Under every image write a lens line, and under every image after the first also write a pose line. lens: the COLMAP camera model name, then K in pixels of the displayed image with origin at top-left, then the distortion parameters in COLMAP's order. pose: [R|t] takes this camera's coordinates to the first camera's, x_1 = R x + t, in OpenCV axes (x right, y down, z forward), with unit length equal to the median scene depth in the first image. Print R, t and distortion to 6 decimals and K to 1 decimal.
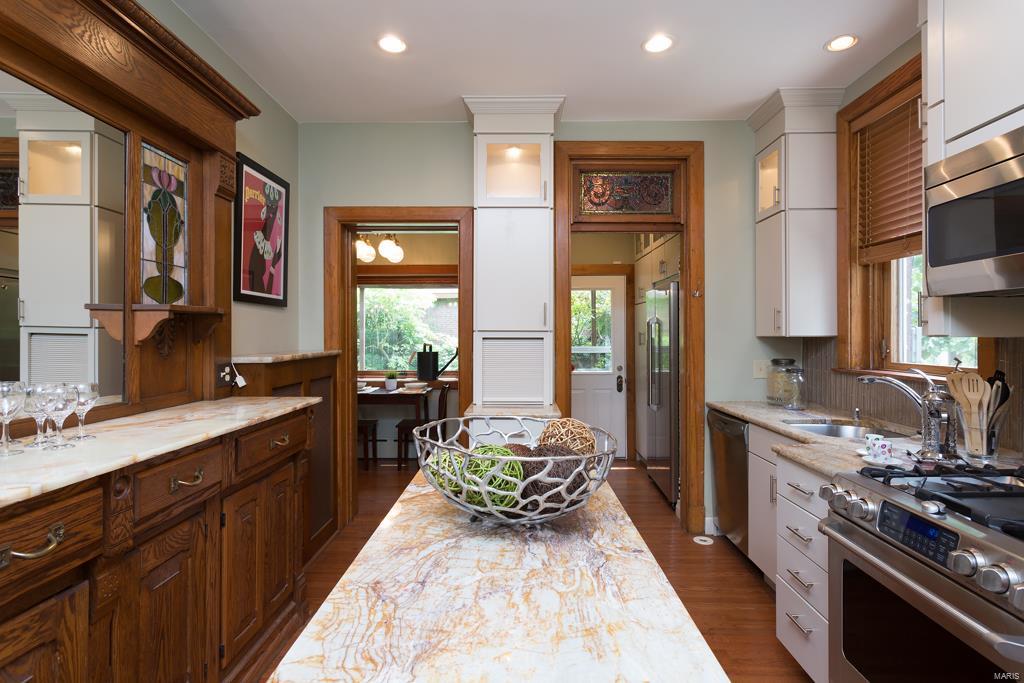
lens RADIAL K [[537.1, 0, 513.2], [0, 537.1, 338.3], [0, 0, 1]] dist [0.002834, 0.001009]
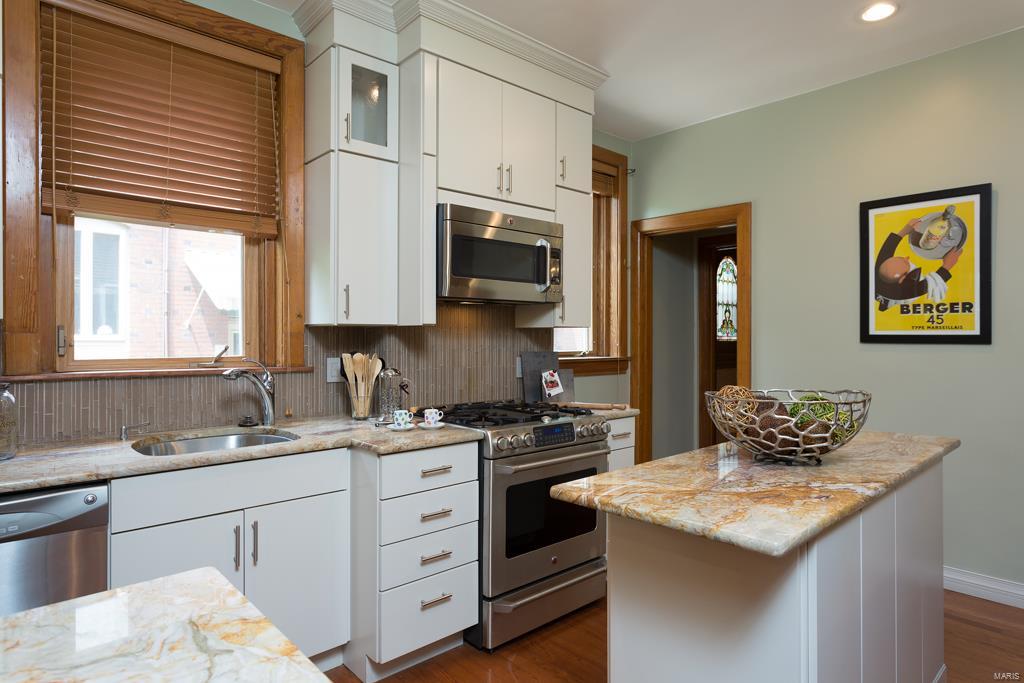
lens RADIAL K [[595.0, 0, 511.2], [0, 595.0, 335.3], [0, 0, 1]] dist [0.003235, 0.000783]
pose [[-0.680285, 0.000181, 0.732948, -0.297075], [0.004758, 0.999980, 0.004169, 0.009151], [-0.732933, 0.006324, -0.680272, 1.171472]]
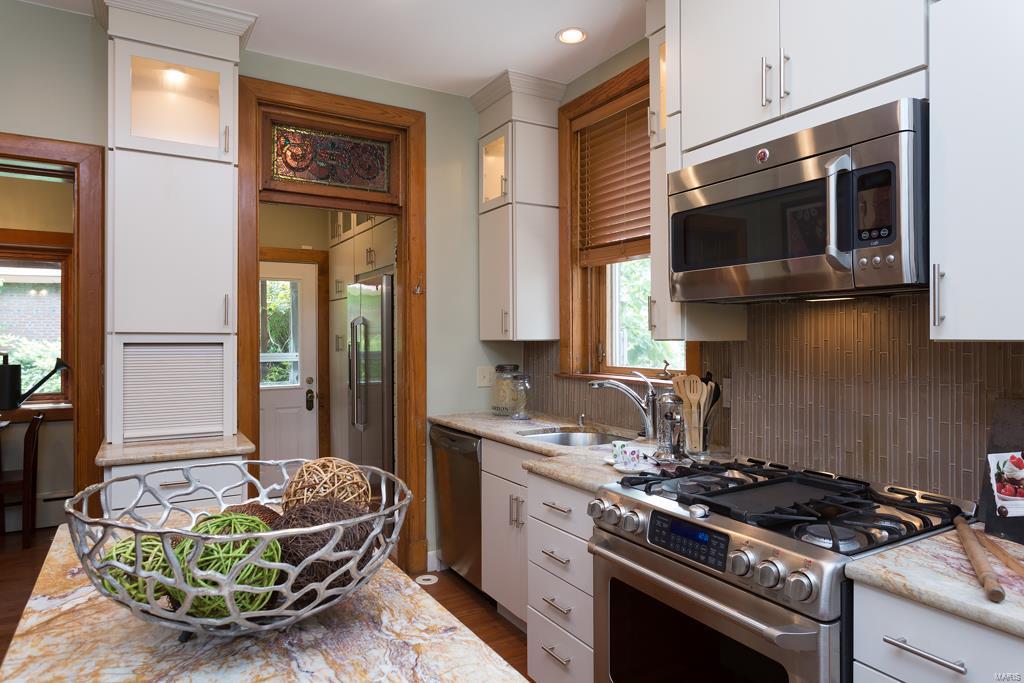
lens RADIAL K [[631.2, 0, 513.1], [0, 631.2, 338.5], [0, 0, 1]] dist [-0.004891, 0.009209]
pose [[0.852664, -0.000250, 0.522460, -0.063883], [0.003452, 0.999981, -0.005155, -0.001098], [-0.522448, 0.006199, 0.852648, 0.087614]]
